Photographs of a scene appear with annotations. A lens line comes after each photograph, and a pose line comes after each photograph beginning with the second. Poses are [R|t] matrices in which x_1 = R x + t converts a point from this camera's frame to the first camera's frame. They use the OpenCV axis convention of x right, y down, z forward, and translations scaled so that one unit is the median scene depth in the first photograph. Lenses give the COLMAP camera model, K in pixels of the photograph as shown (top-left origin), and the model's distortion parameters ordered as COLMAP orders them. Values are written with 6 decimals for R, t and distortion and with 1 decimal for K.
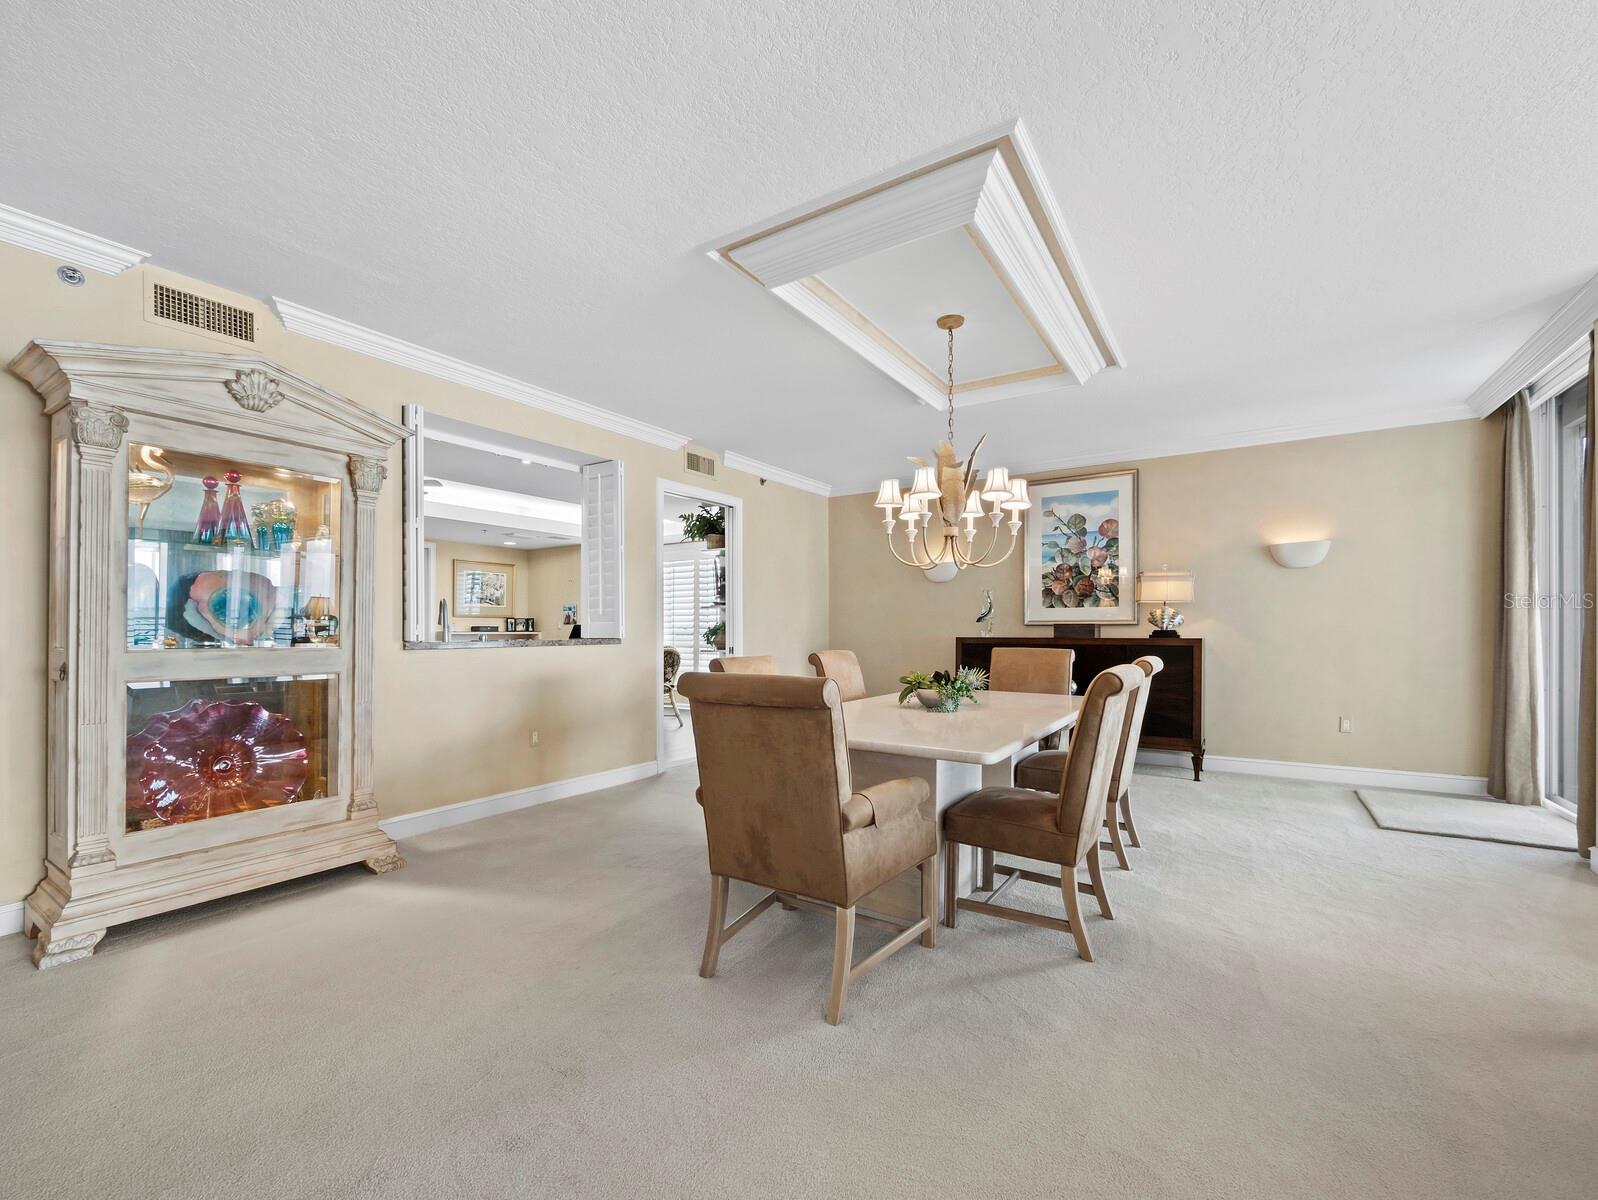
lens RADIAL K [[684.8, 0, 798.8], [0, 684.8, 631.5], [0, 0, 1]] dist [-0.000668, 0.000035]
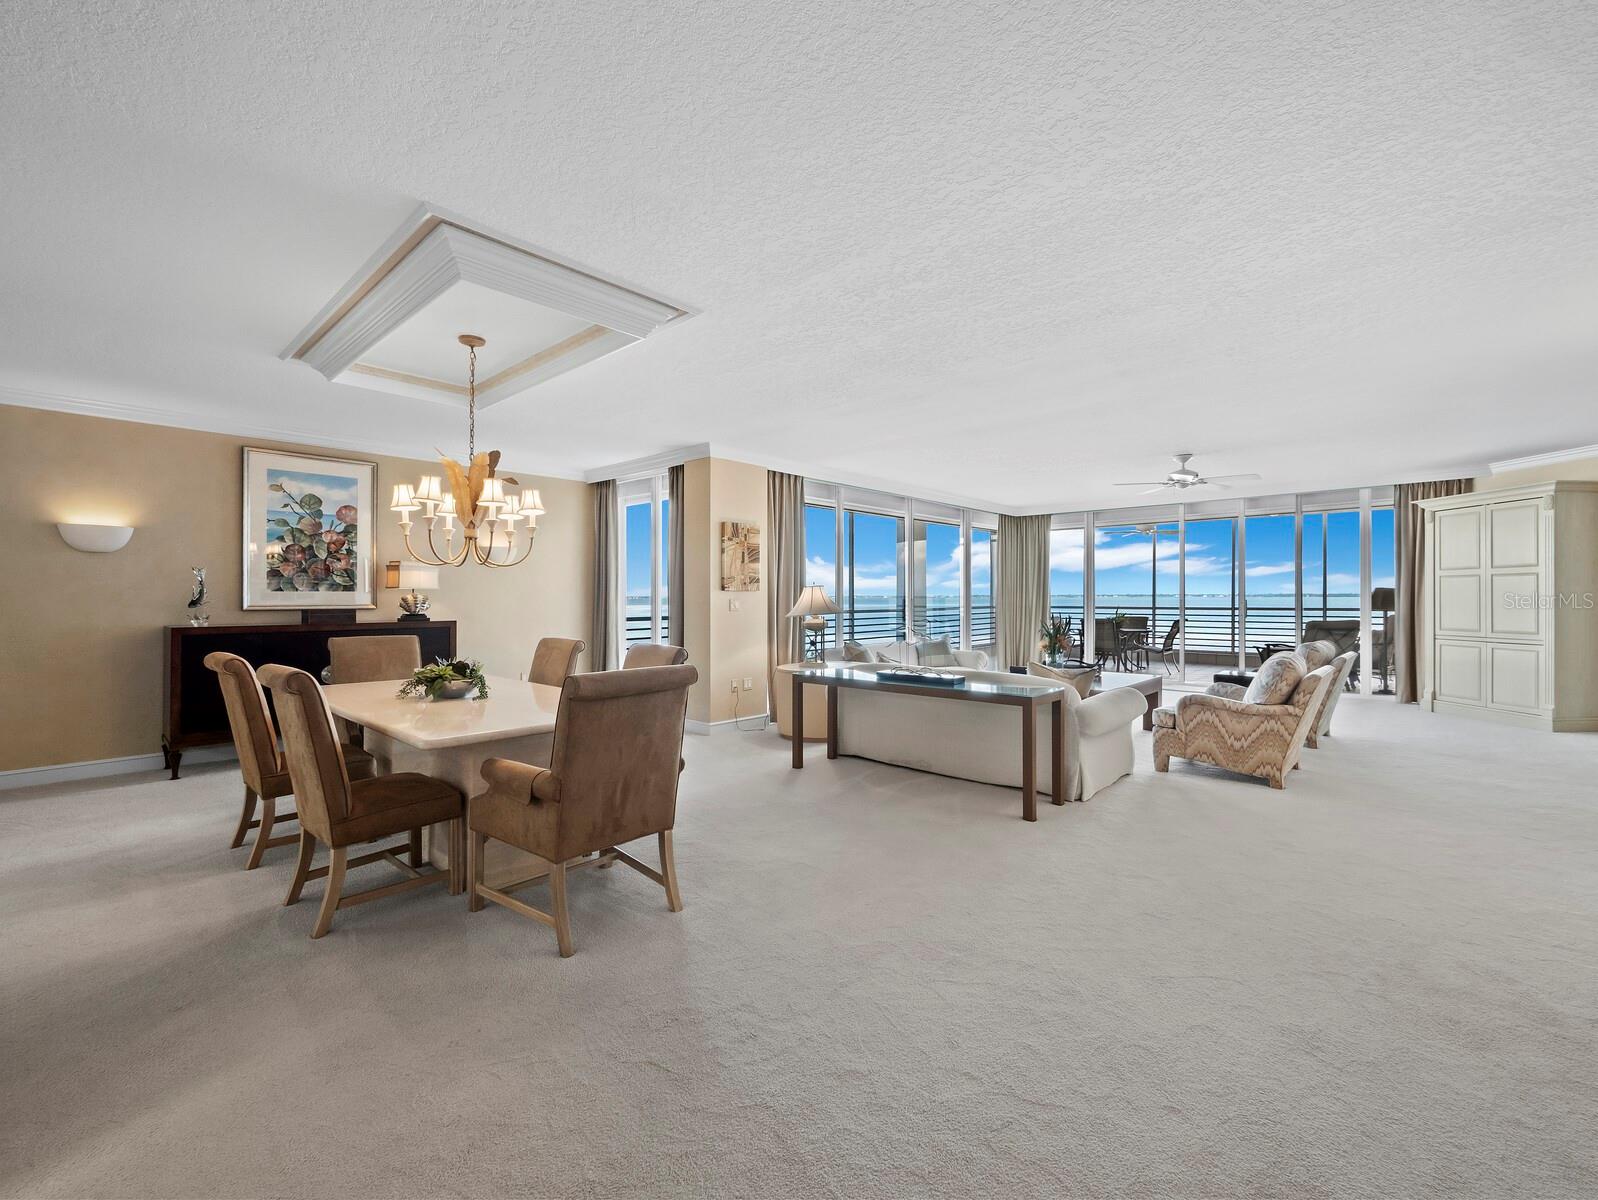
lens RADIAL K [[672.0, 0, 800.5], [0, 672.0, 599.4], [0, 0, 1]] dist [0.000397, 0.000208]
pose [[0.166908, -0.001880, 0.985971, -0.410710], [0.006465, 0.999979, 0.000812, -0.020563], [-0.985951, 0.006239, 0.166916, 0.169775]]
